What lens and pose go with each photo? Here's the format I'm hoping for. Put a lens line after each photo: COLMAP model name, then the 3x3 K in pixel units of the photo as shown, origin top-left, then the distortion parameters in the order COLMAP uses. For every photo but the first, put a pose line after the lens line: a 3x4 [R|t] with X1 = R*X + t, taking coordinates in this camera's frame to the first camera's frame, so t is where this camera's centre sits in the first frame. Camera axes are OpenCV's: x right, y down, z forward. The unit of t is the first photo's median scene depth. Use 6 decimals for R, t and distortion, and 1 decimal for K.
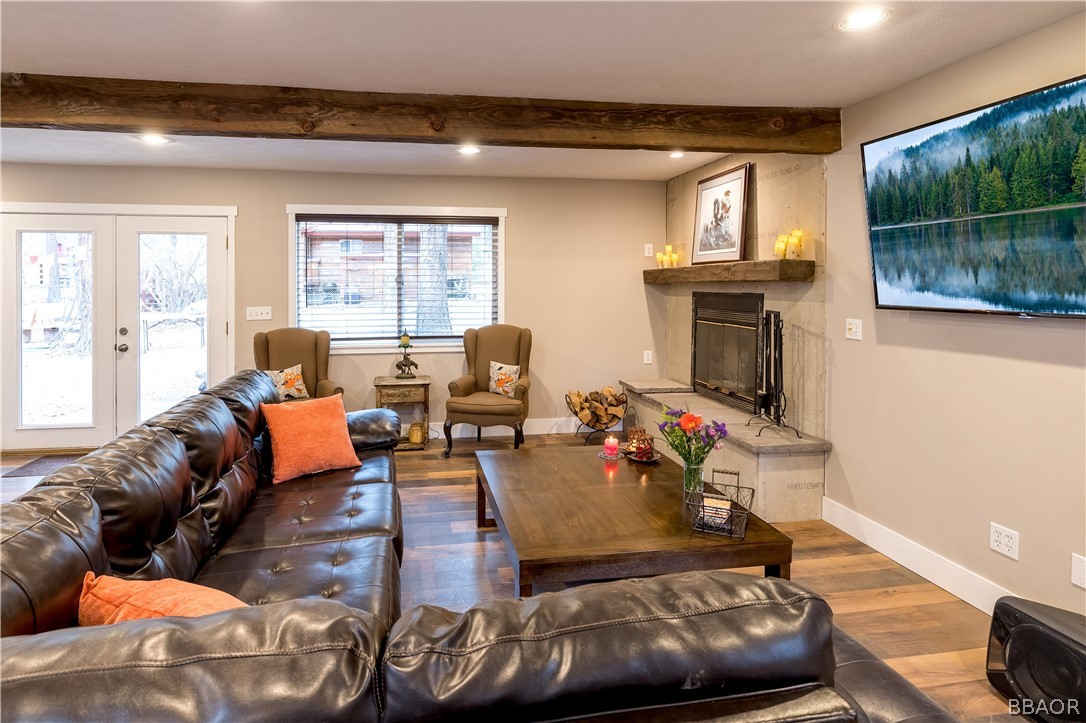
lens RADIAL K [[582.5, 0, 519.5], [0, 582.5, 290.7], [0, 0, 1]] dist [-0.003134, -0.000316]
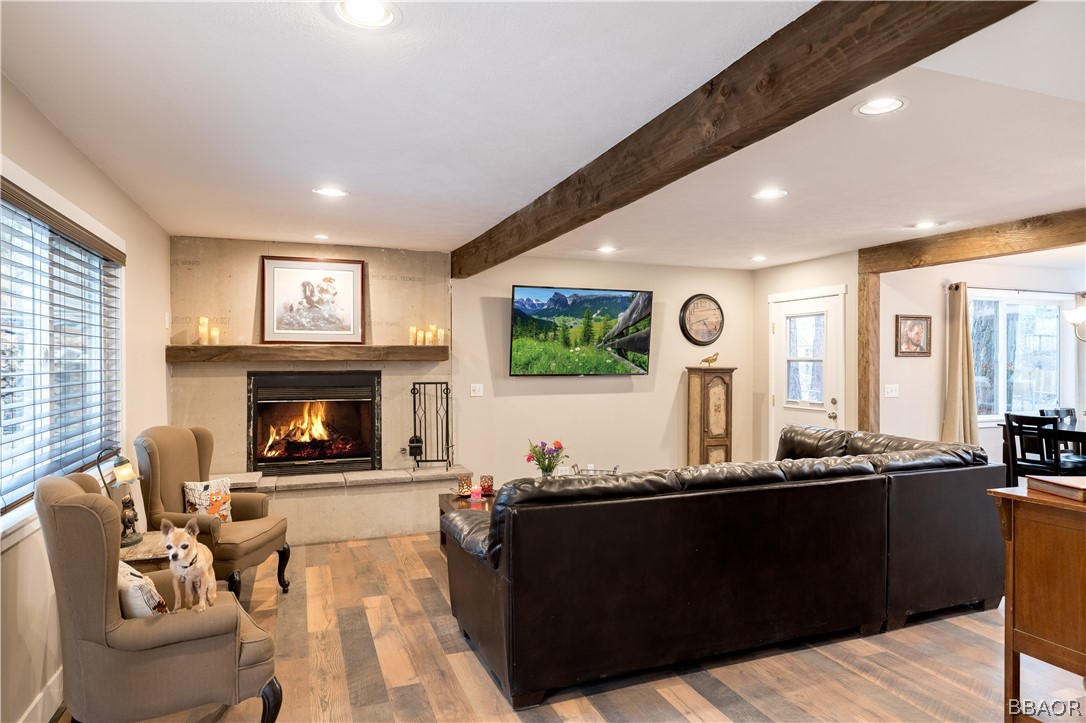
lens RADIAL K [[665.8, 0, 543.0], [0, 665.8, 361.5], [0, 0, 1]] dist [-0.003133, -0.000068]
pose [[-0.169298, -0.012217, 0.985489, -0.912361], [0.010224, 0.999848, 0.014151, -0.026908], [-0.985512, 0.012472, -0.169147, 0.788986]]
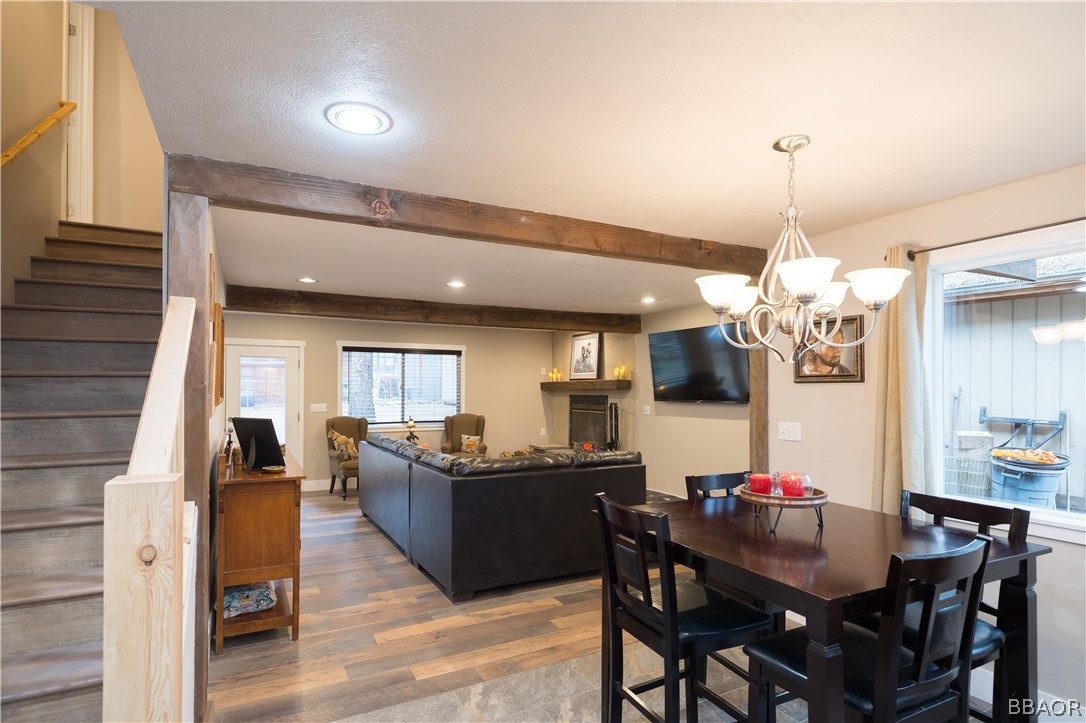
lens RADIAL K [[521.9, 0, 540.2], [0, 521.9, 374.3], [0, 0, 1]] dist [0.000893, 0.000134]
pose [[0.950614, 0.012815, 0.310111, -0.333536], [-0.000359, 0.999192, -0.040192, 0.004301], [-0.310375, 0.038096, 0.949851, -0.595301]]
